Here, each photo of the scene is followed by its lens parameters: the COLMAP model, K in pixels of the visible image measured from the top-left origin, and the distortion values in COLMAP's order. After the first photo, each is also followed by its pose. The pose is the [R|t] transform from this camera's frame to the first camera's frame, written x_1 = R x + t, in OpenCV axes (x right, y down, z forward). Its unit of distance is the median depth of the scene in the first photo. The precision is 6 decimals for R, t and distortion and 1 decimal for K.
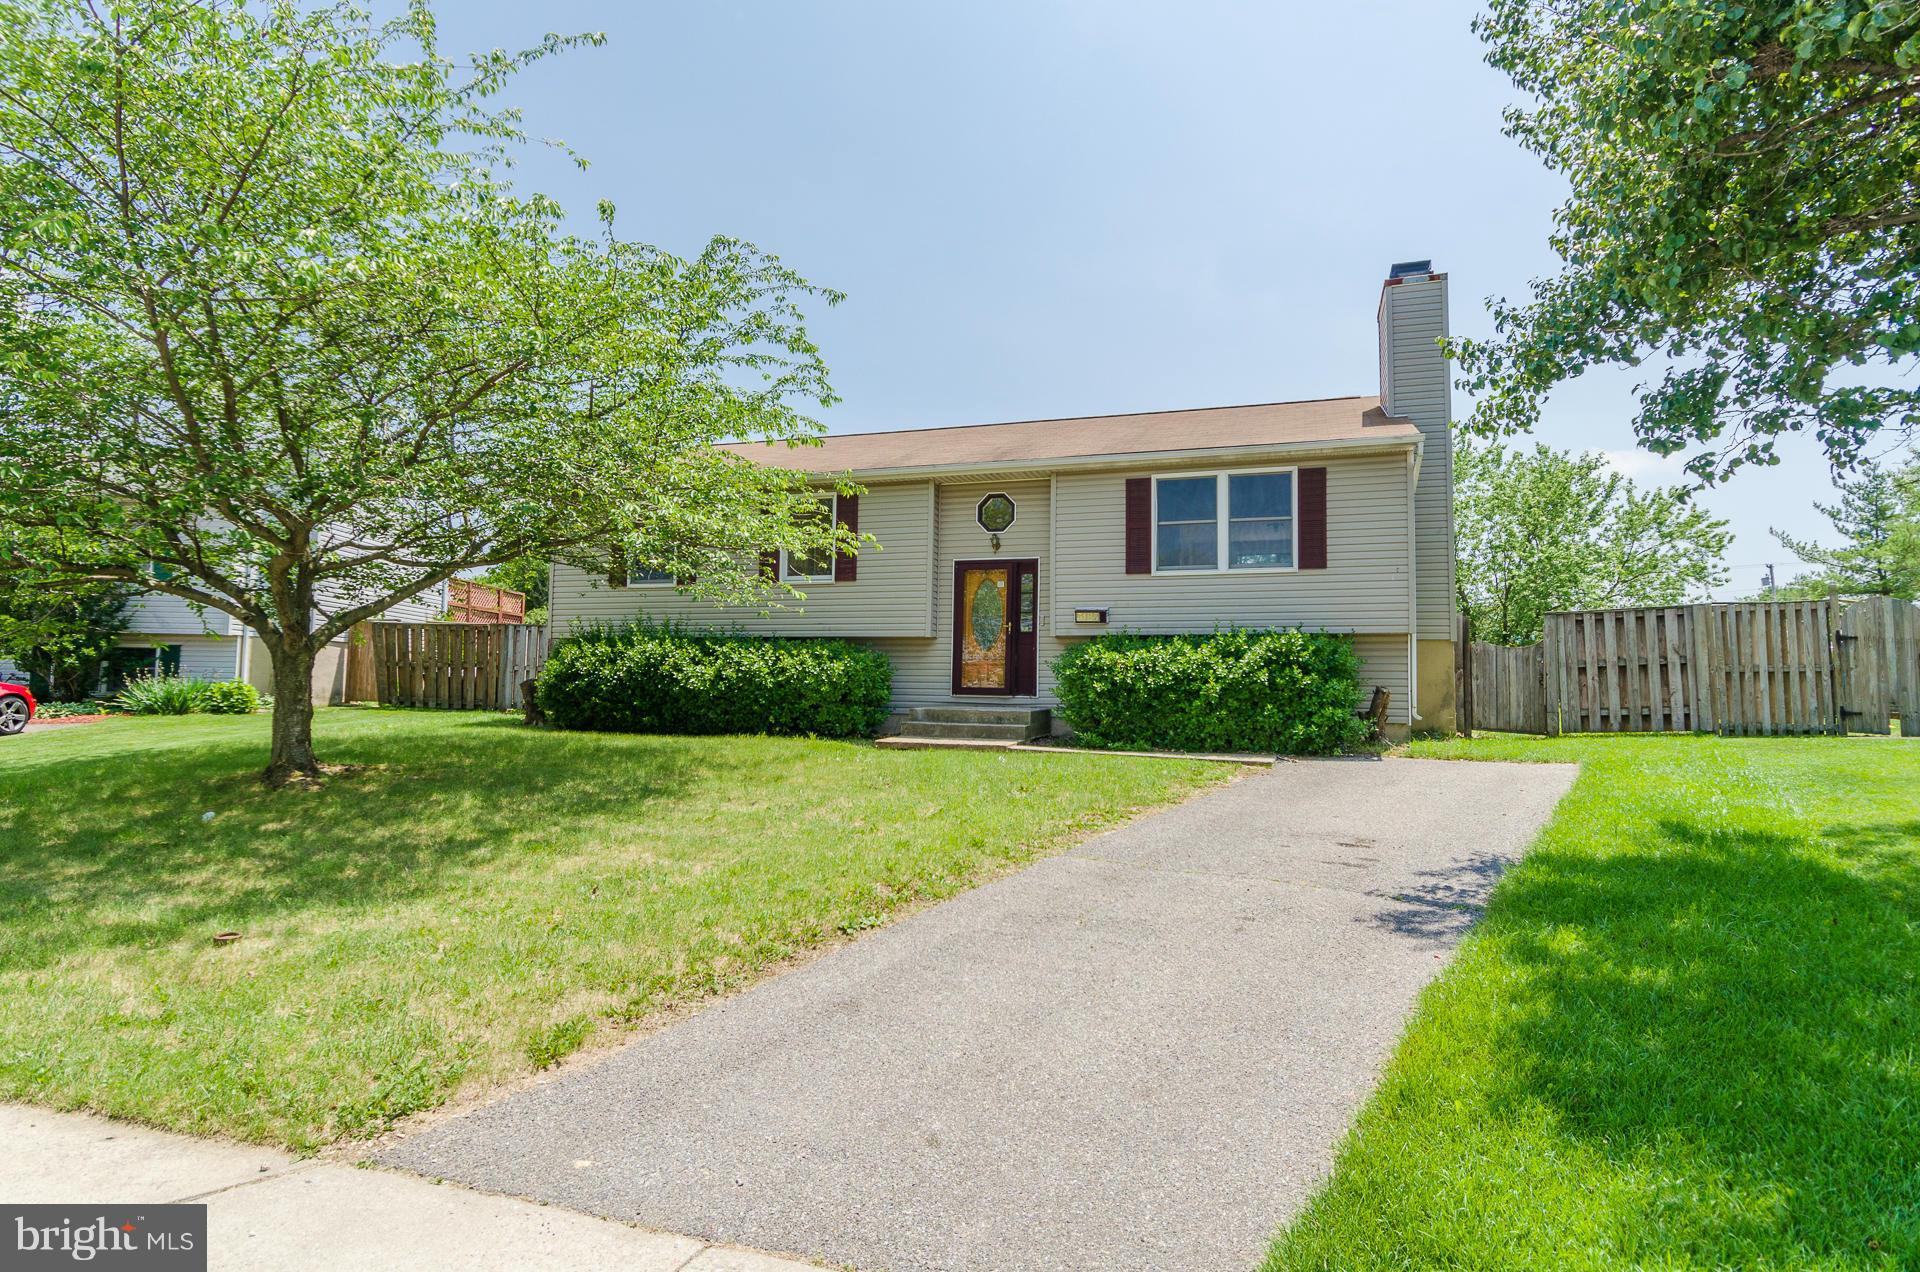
lens RADIAL K [[1022.3, 0, 964.5], [0, 1022.3, 641.1], [0, 0, 1]] dist [0.002555, -0.001890]
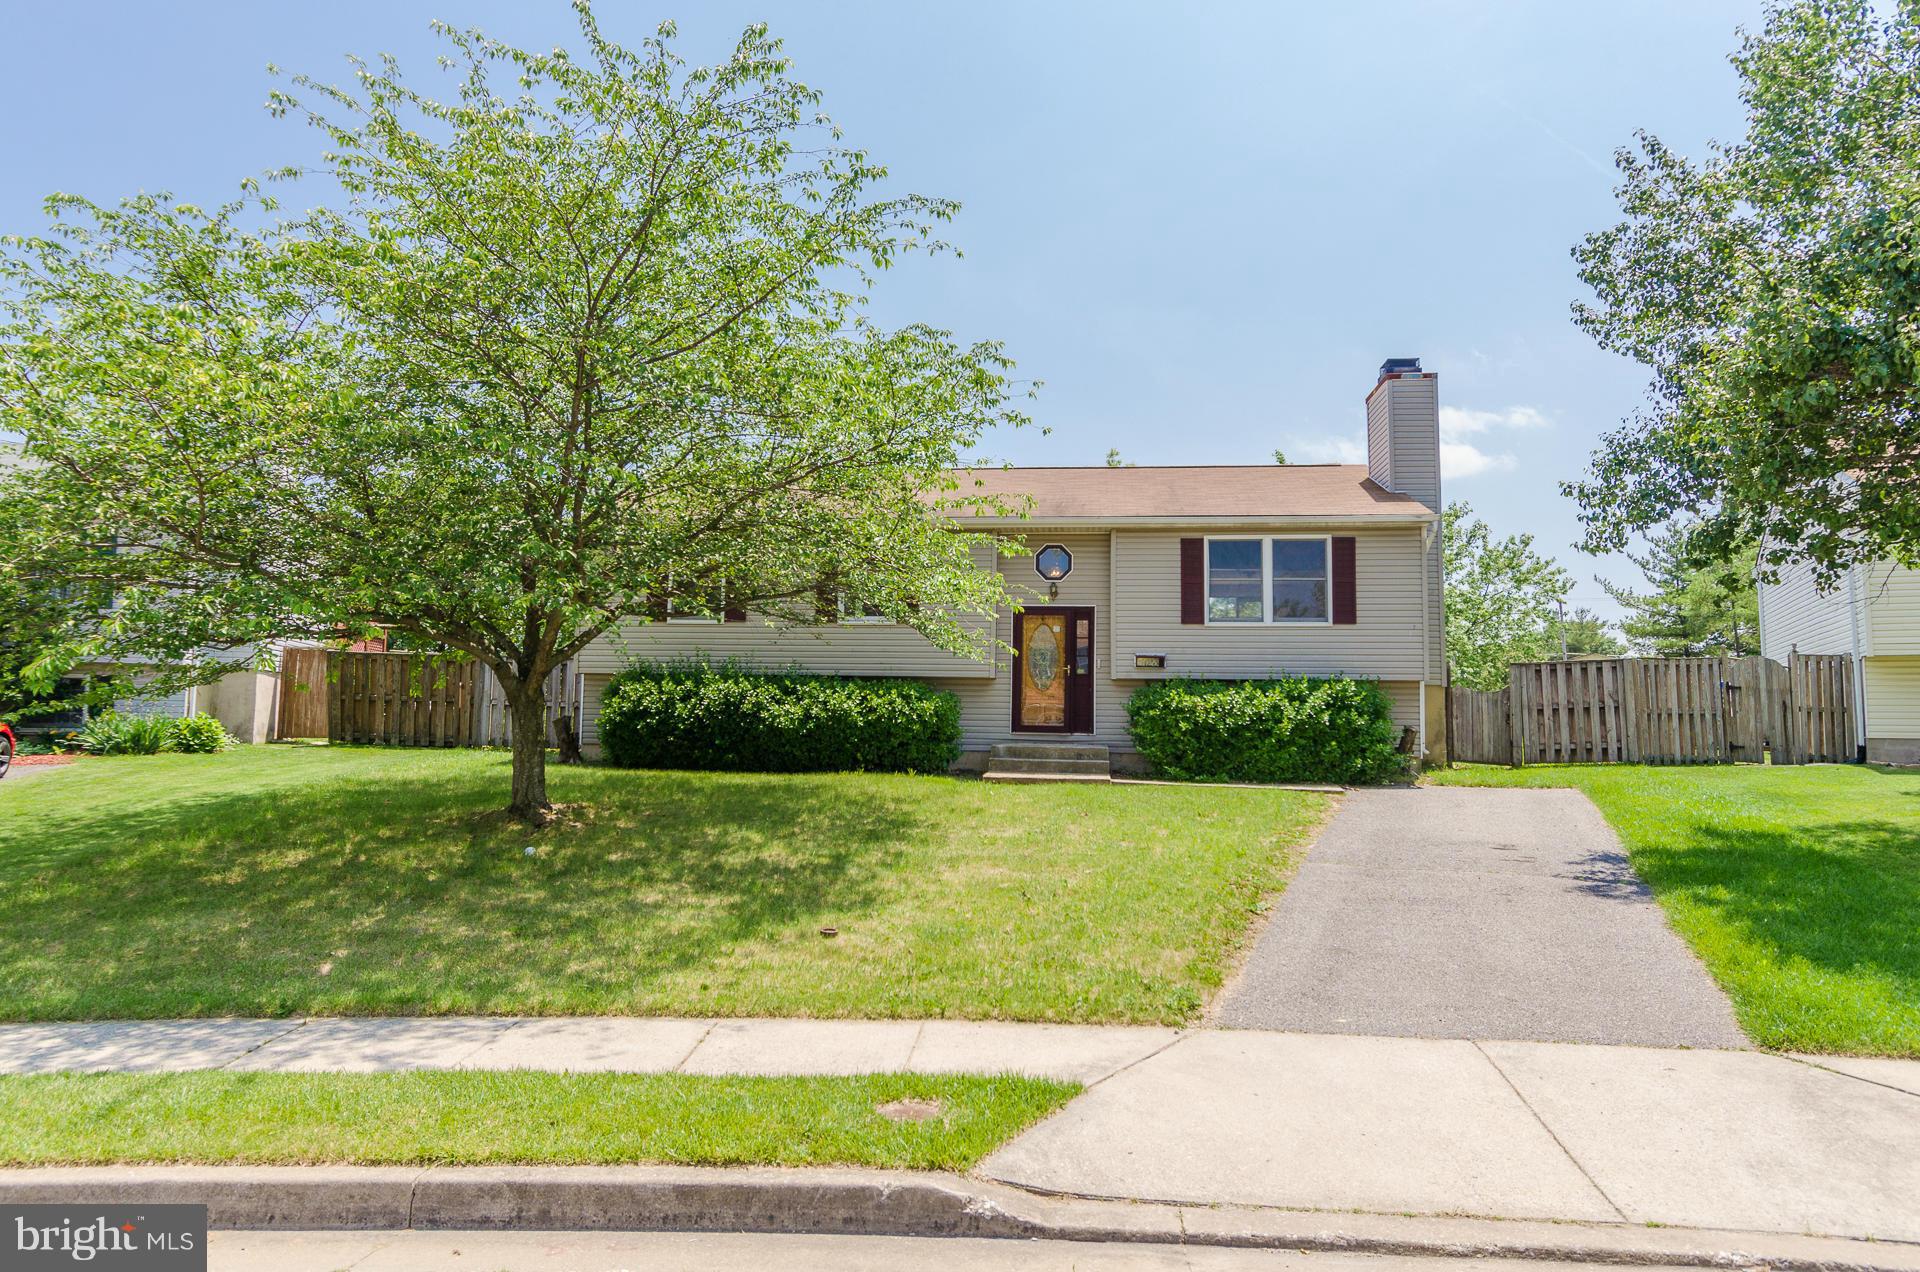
lens RADIAL K [[1176.1, 0, 960.0], [0, 1176.1, 636.0], [0, 0, 1]] dist [-0.008386, 0.000562]
pose [[0.976686, 0.016263, 0.214056, -0.363096], [-0.011729, 0.999680, -0.022433, -0.021552], [-0.214352, 0.019399, 0.976564, -0.204196]]
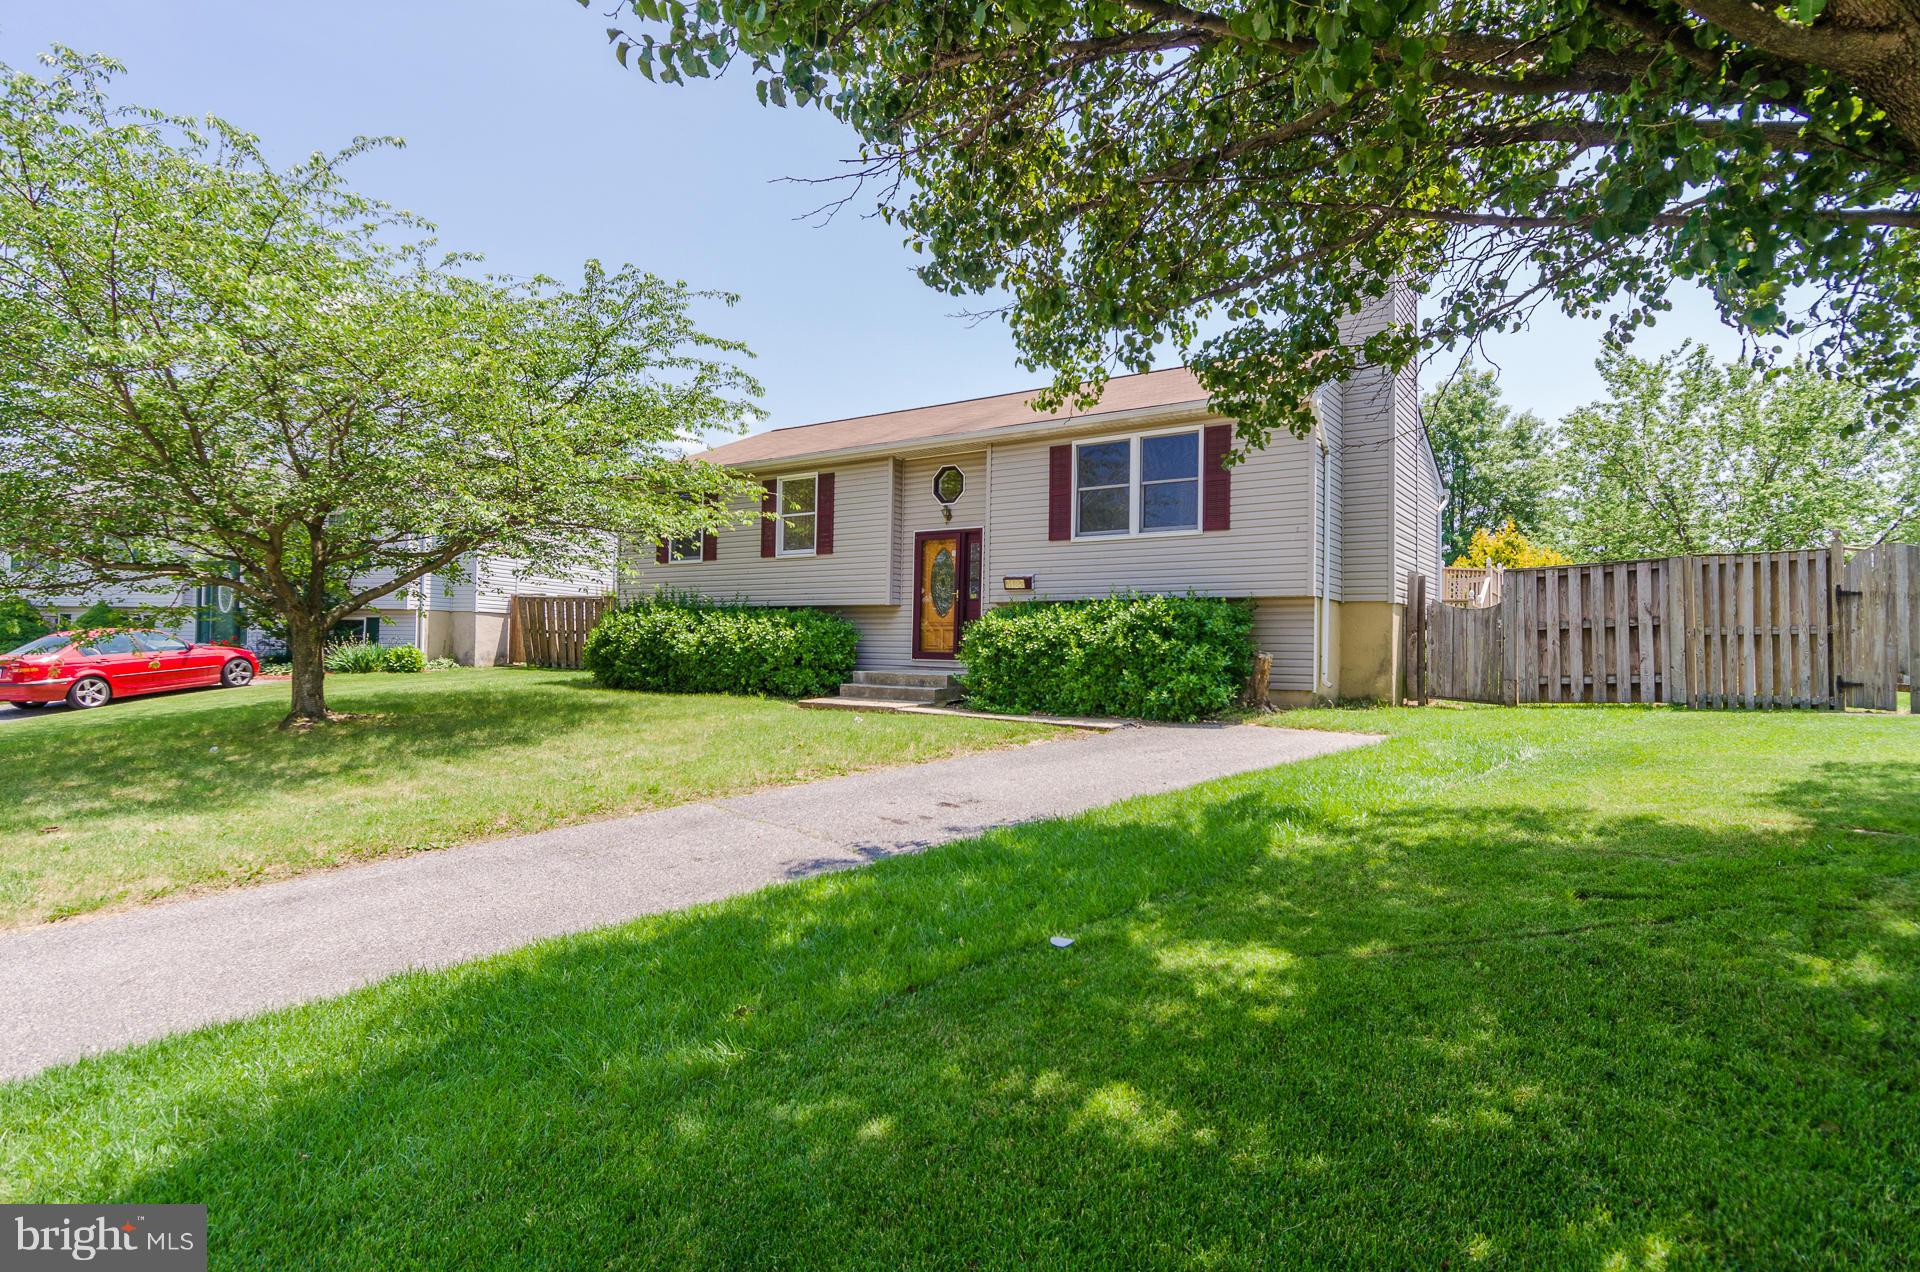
lens RADIAL K [[1022.3, 0, 964.5], [0, 1022.3, 641.1], [0, 0, 1]] dist [0.002555, -0.001890]
pose [[0.958817, -0.002612, -0.284013, 0.378415], [0.013325, 0.999270, 0.035795, -0.003708], [0.283712, -0.038106, 0.958152, -0.000919]]
